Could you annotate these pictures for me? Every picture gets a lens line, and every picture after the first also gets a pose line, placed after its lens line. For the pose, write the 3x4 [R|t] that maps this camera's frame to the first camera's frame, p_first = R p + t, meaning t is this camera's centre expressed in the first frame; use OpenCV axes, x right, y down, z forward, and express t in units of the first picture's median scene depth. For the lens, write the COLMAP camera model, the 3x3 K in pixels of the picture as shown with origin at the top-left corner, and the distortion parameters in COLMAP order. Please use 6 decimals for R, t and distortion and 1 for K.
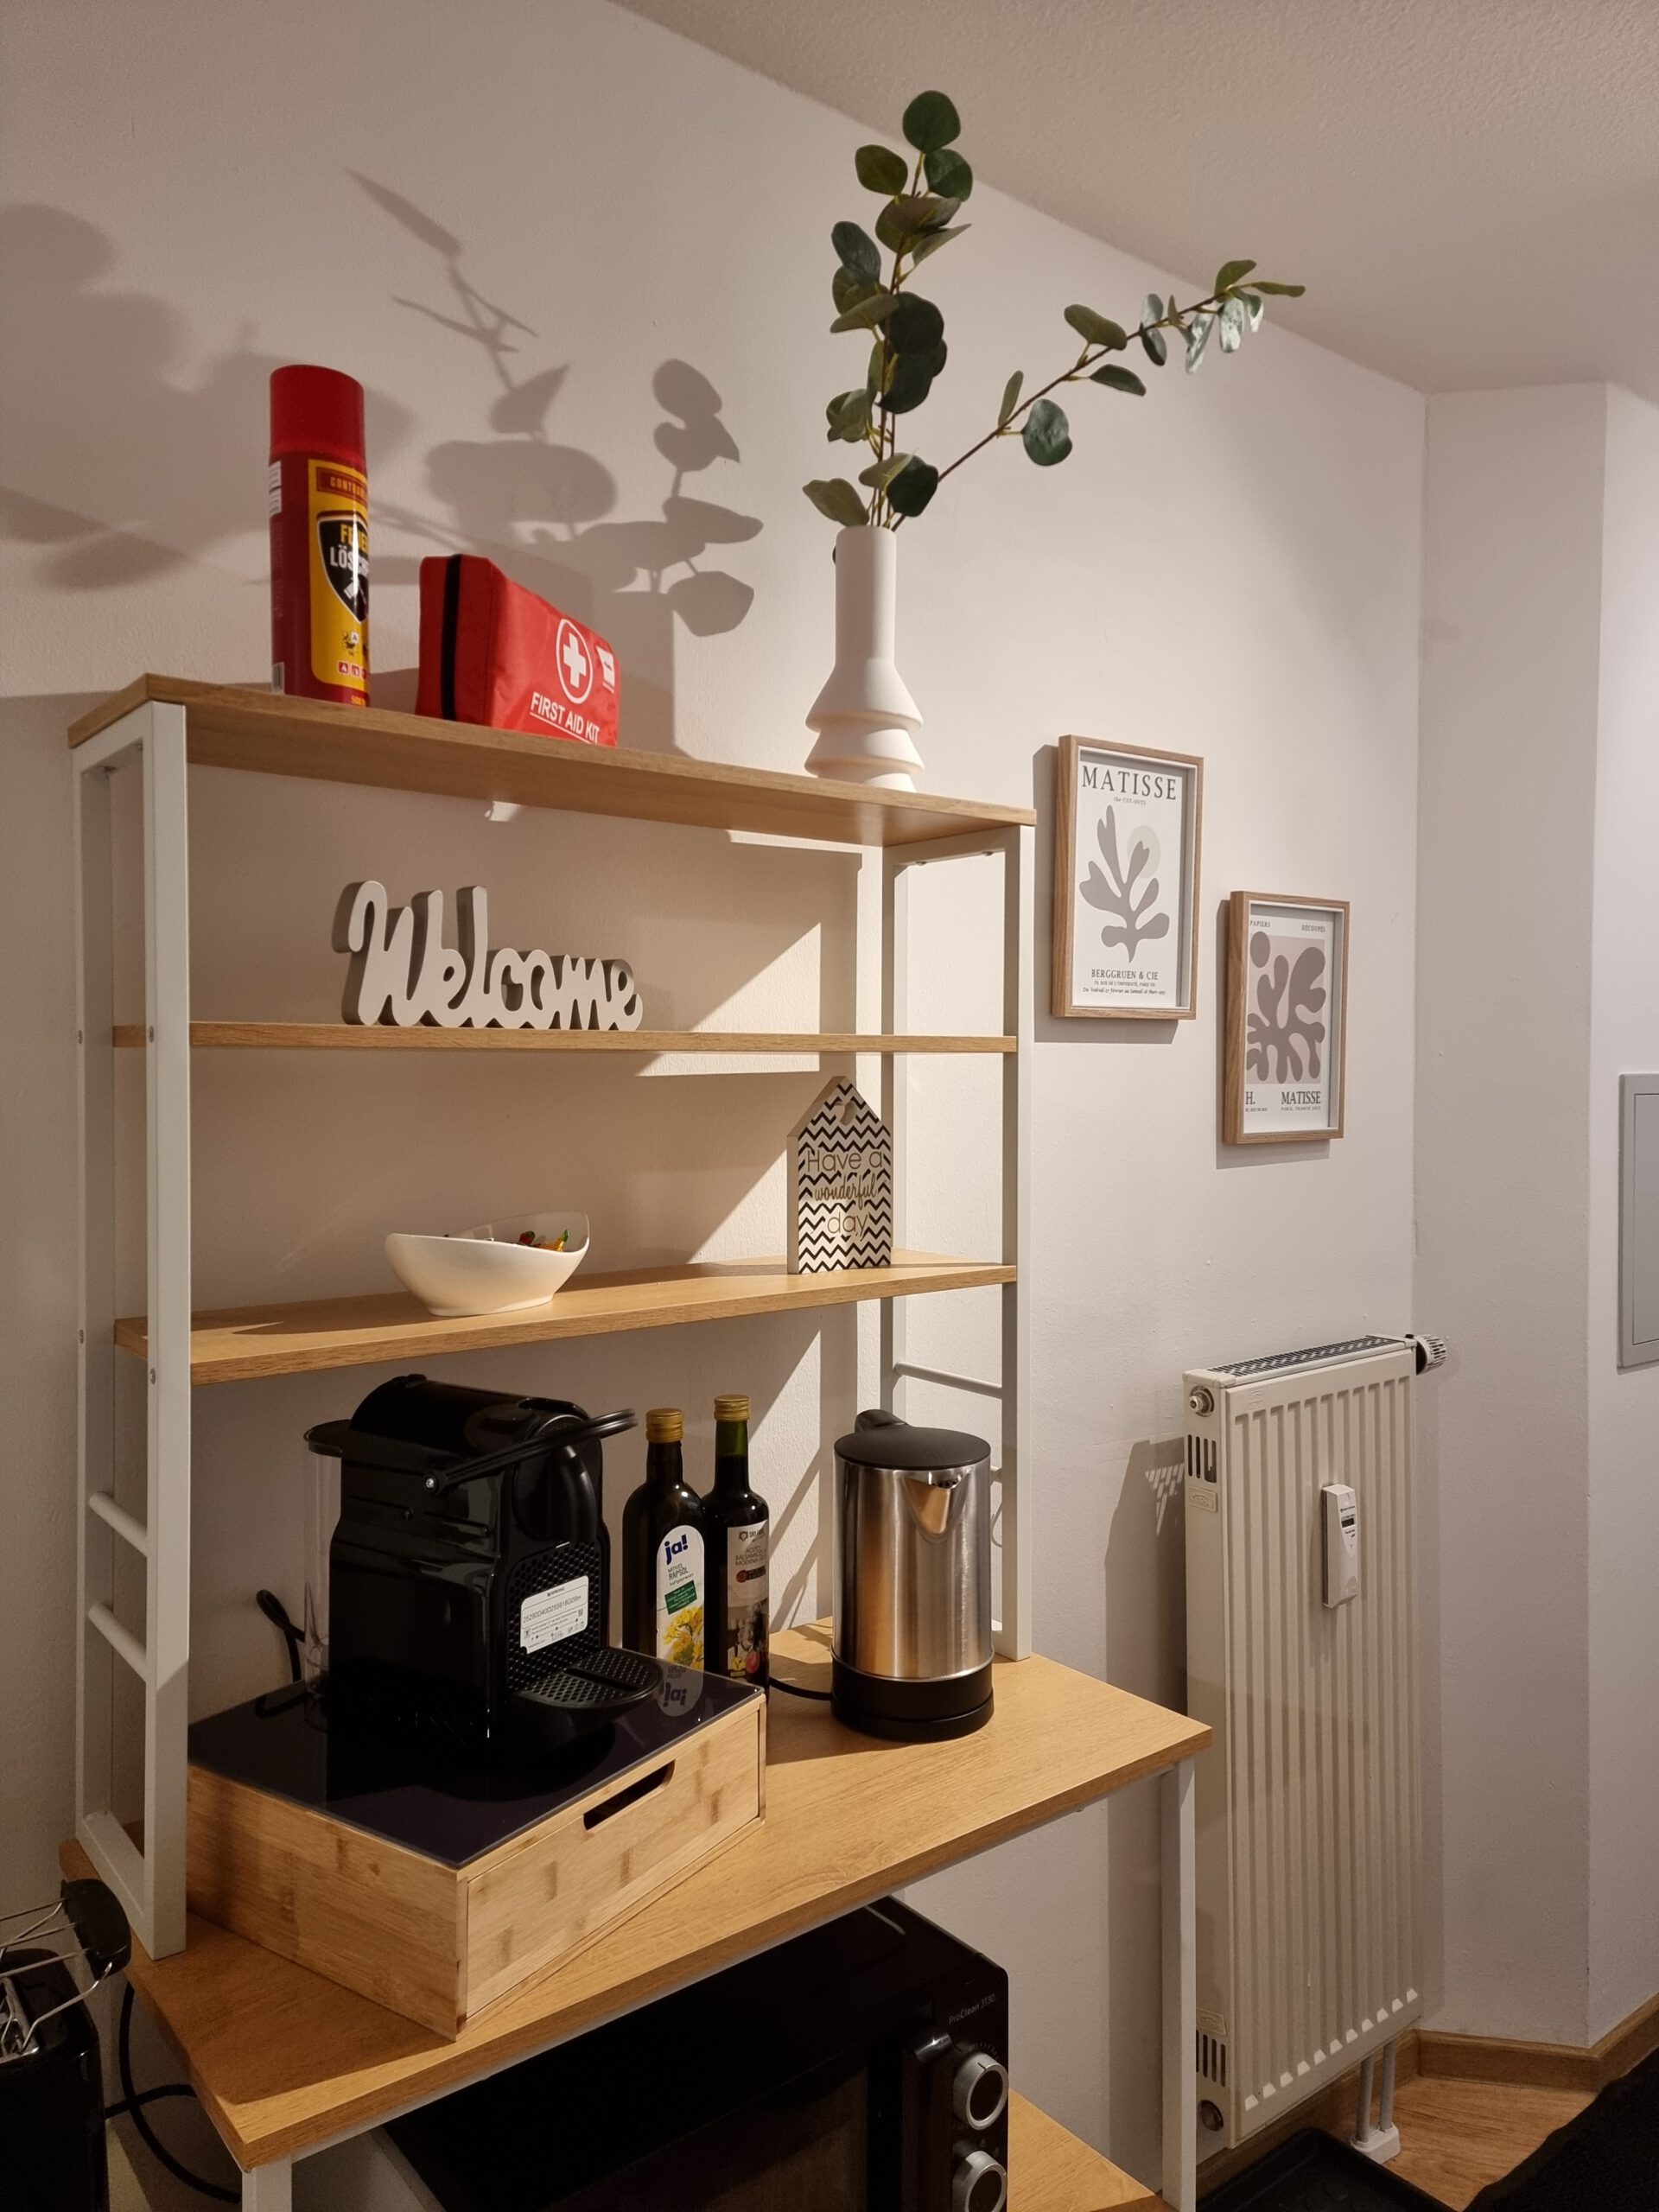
lens RADIAL K [[1521.8, 0, 830.7], [0, 1521.8, 1091.6], [0, 0, 1]] dist [0.087234, -0.066592]
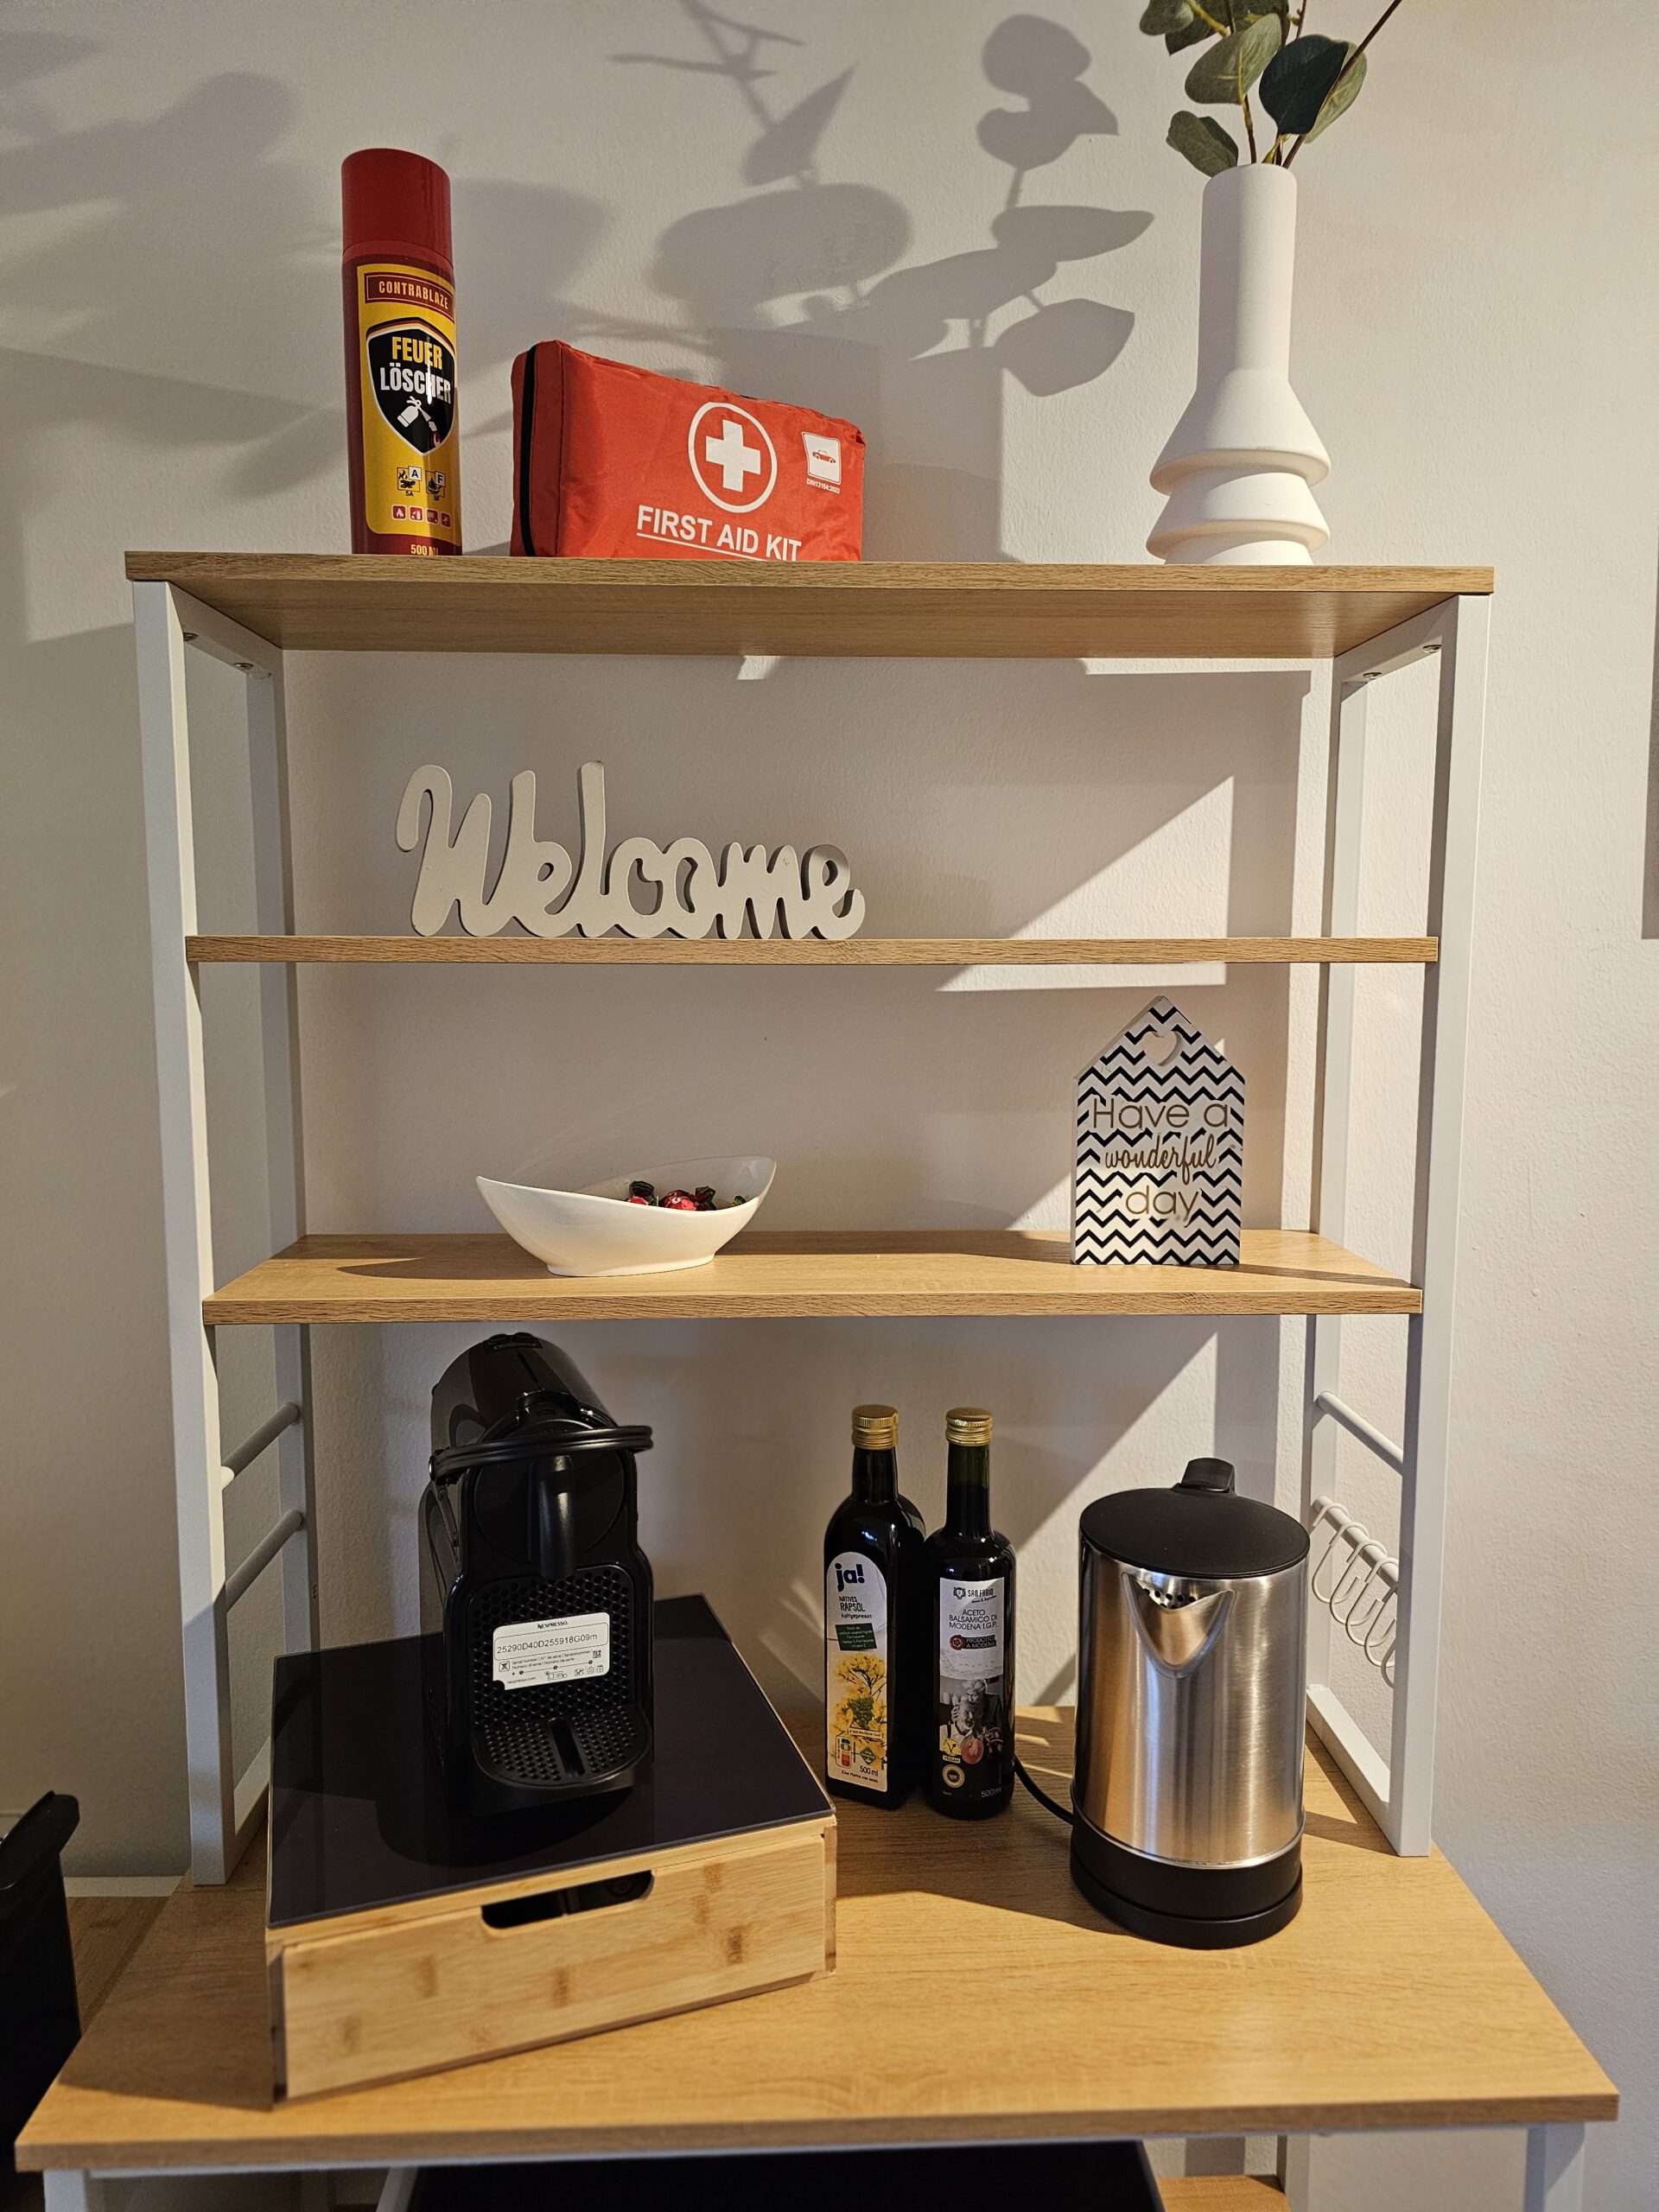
lens RADIAL K [[1483.6, 0, 849.2], [0, 1483.6, 1110.9], [0, 0, 1]] dist [0.048009, -0.040424]
pose [[0.805809, 0.063534, -0.588757, 0.297075], [-0.010817, 0.995641, 0.092637, -0.019120], [0.592077, -0.068279, 0.802984, 0.348680]]
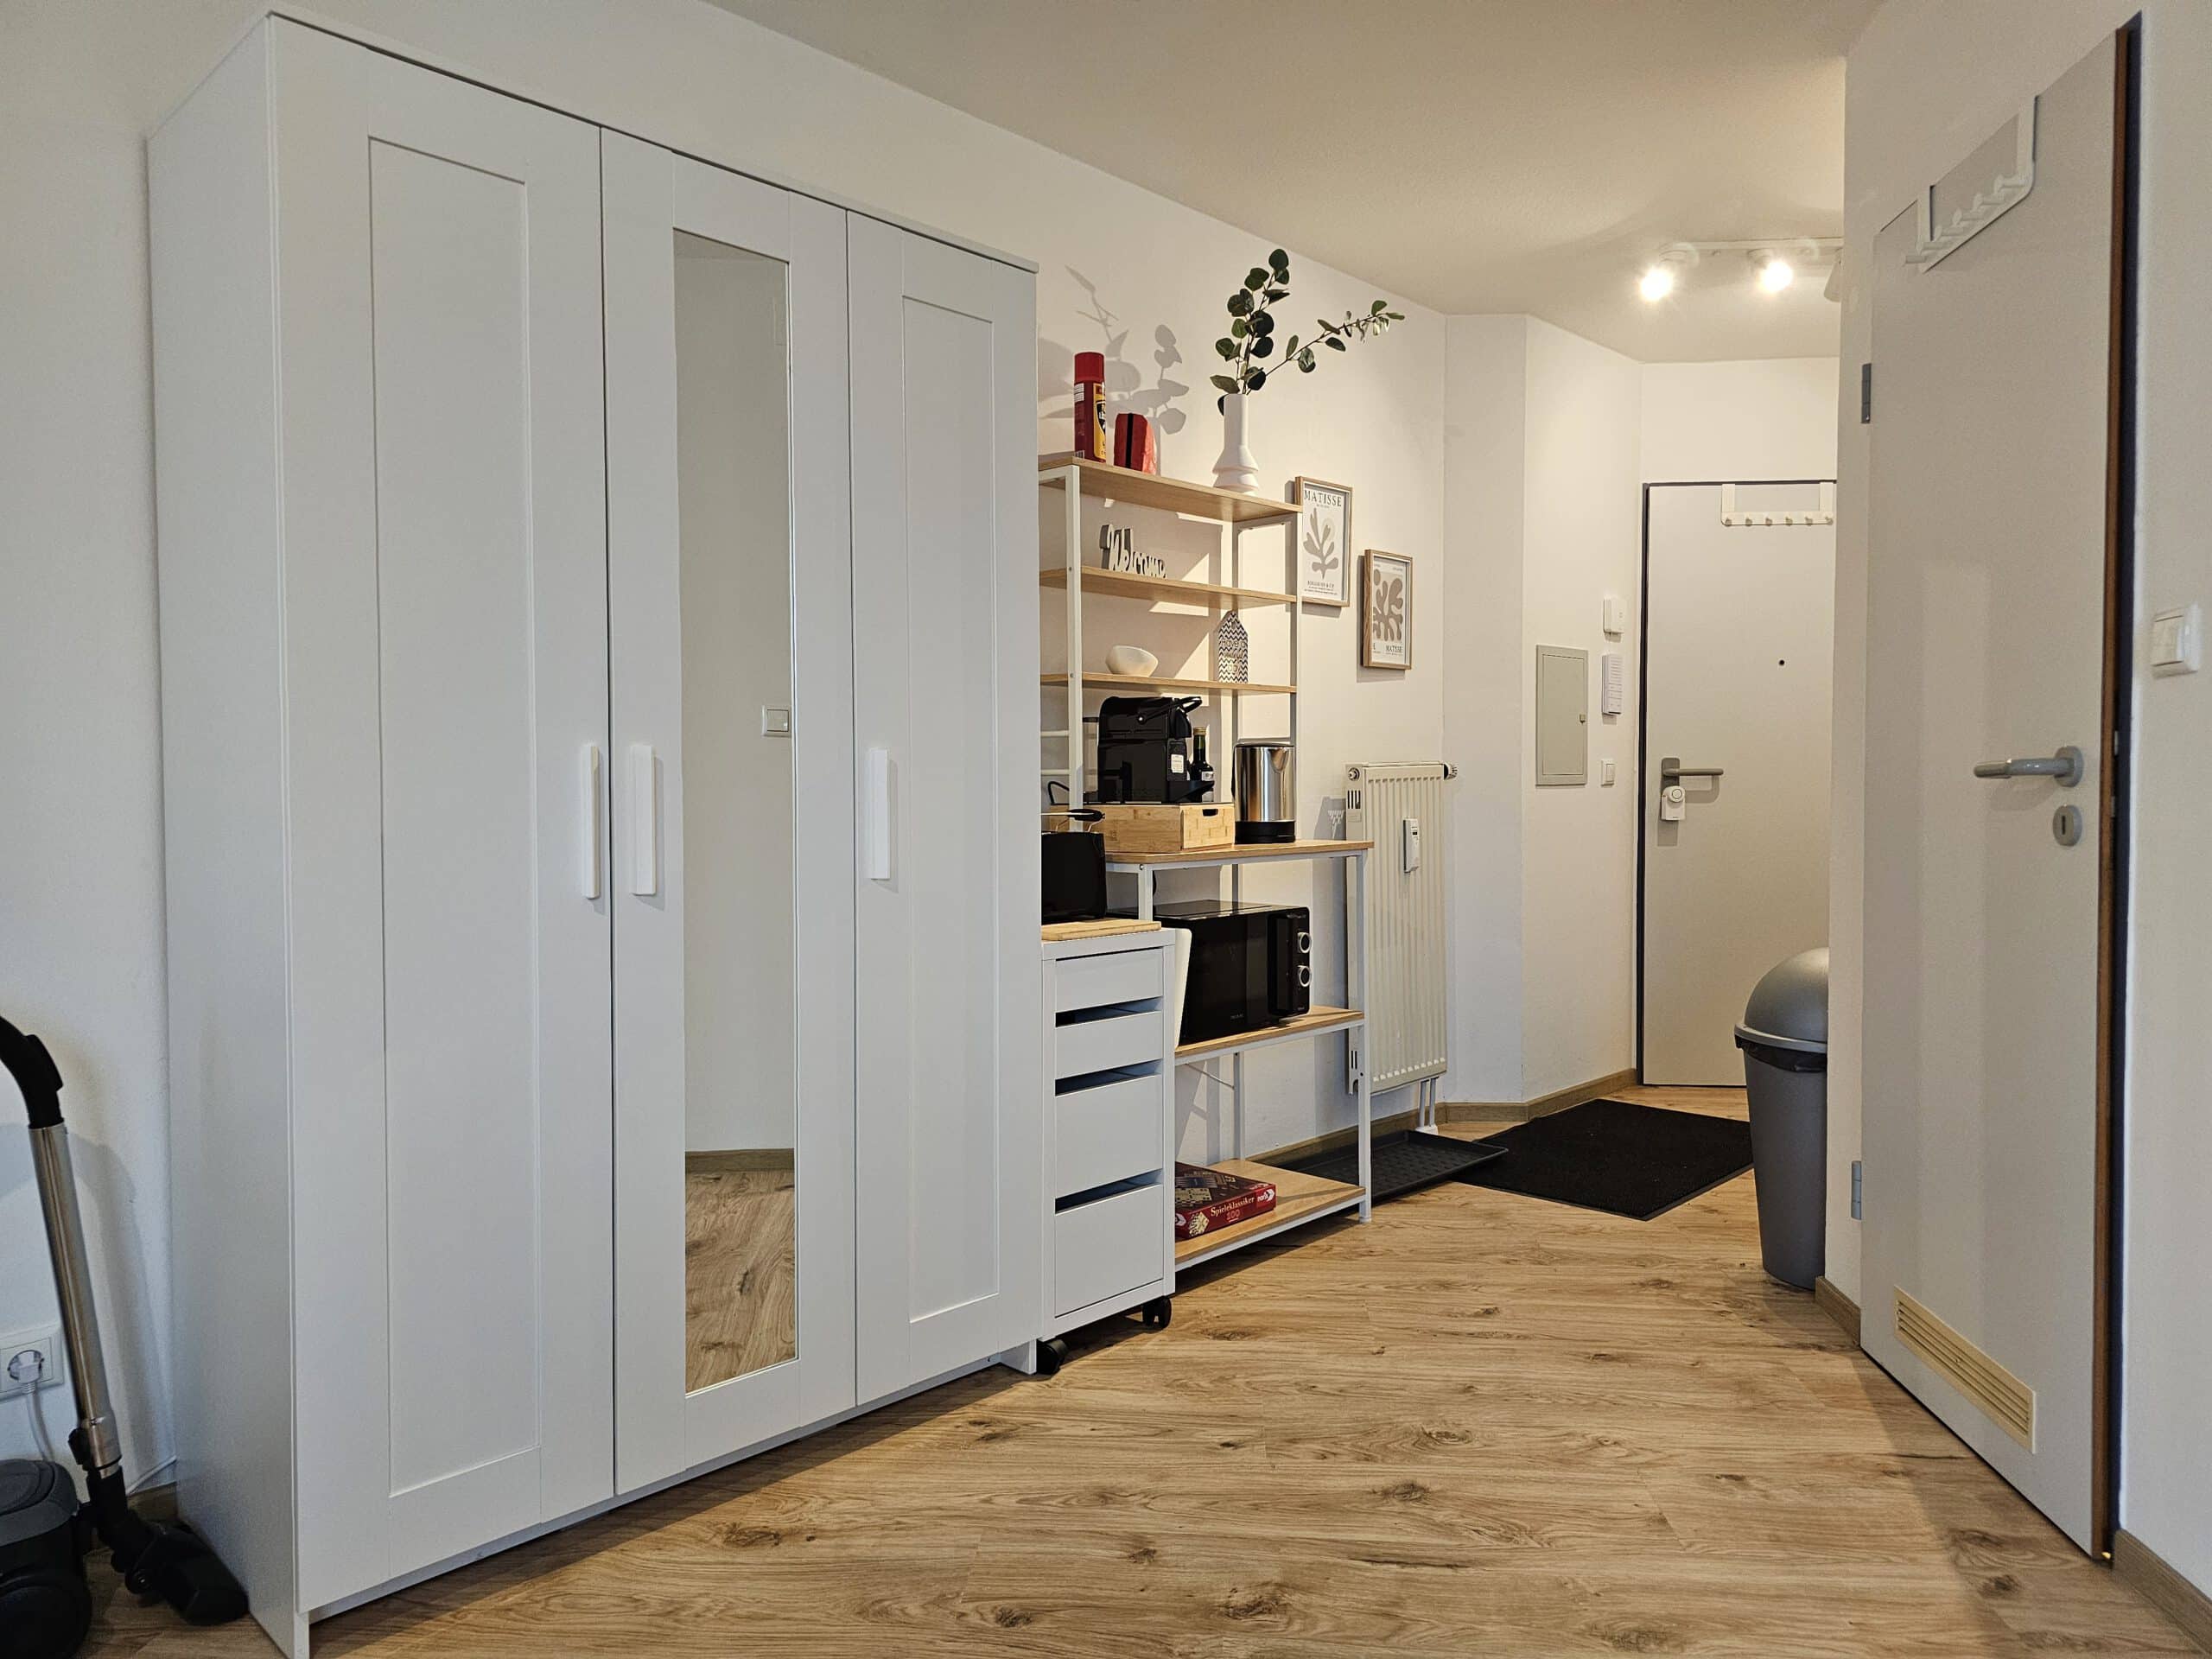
lens RADIAL K [[1483.6, 0, 1109.0], [0, 1483.6, 827.1], [0, 0, 1]] dist [0.048009, -0.040424]
pose [[0.989754, -0.008012, 0.142560, -0.547510], [0.005652, 0.999840, 0.016953, 0.307377], [-0.142673, -0.015973, 0.989641, -1.425392]]
